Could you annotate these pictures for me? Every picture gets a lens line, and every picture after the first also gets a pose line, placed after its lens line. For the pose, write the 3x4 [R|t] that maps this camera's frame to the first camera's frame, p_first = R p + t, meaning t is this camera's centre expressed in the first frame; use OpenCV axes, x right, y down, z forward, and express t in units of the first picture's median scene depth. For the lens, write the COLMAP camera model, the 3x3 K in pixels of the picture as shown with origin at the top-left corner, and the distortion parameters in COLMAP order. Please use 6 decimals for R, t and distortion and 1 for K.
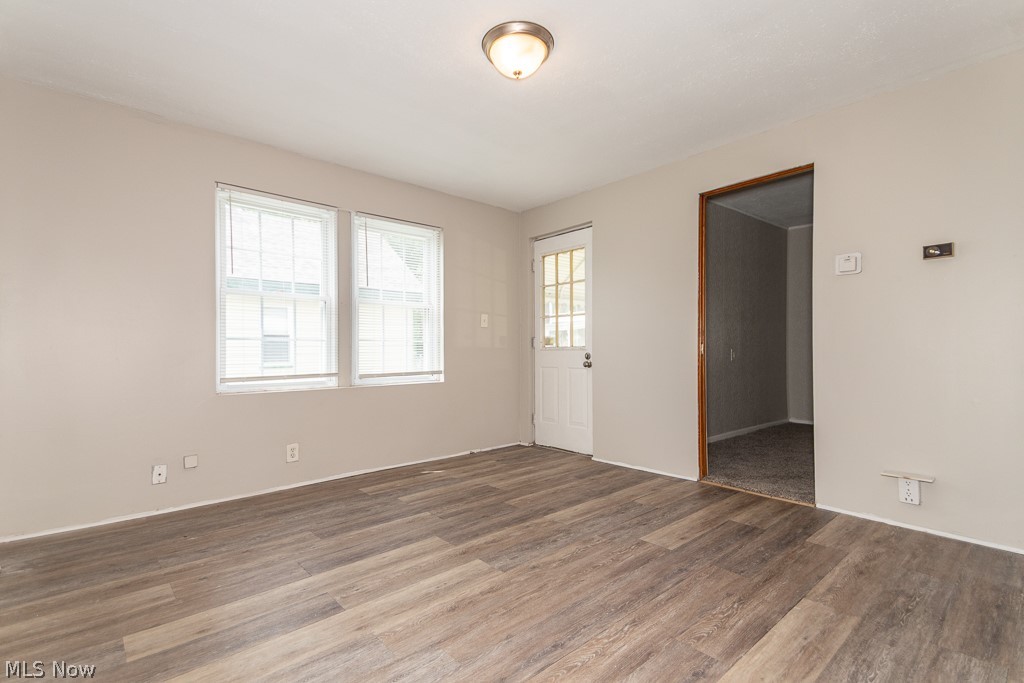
lens RADIAL K [[474.6, 0, 512.0], [0, 474.6, 341.5], [0, 0, 1]] dist [0.083172, -0.032859]
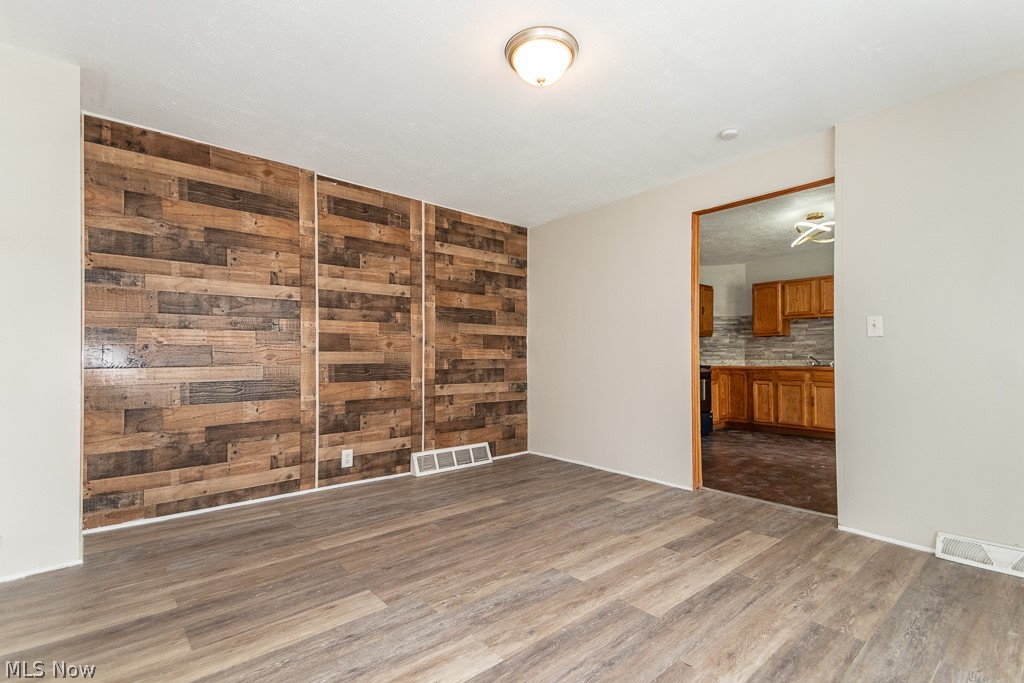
lens RADIAL K [[474.6, 0, 512.0], [0, 474.6, 341.5], [0, 0, 1]] dist [0.083172, -0.032859]
pose [[-0.999965, 0.000234, 0.008305, 0.063951], [-0.000245, 0.998341, -0.057583, 0.031392], [-0.008305, -0.057583, -0.998306, 2.002554]]
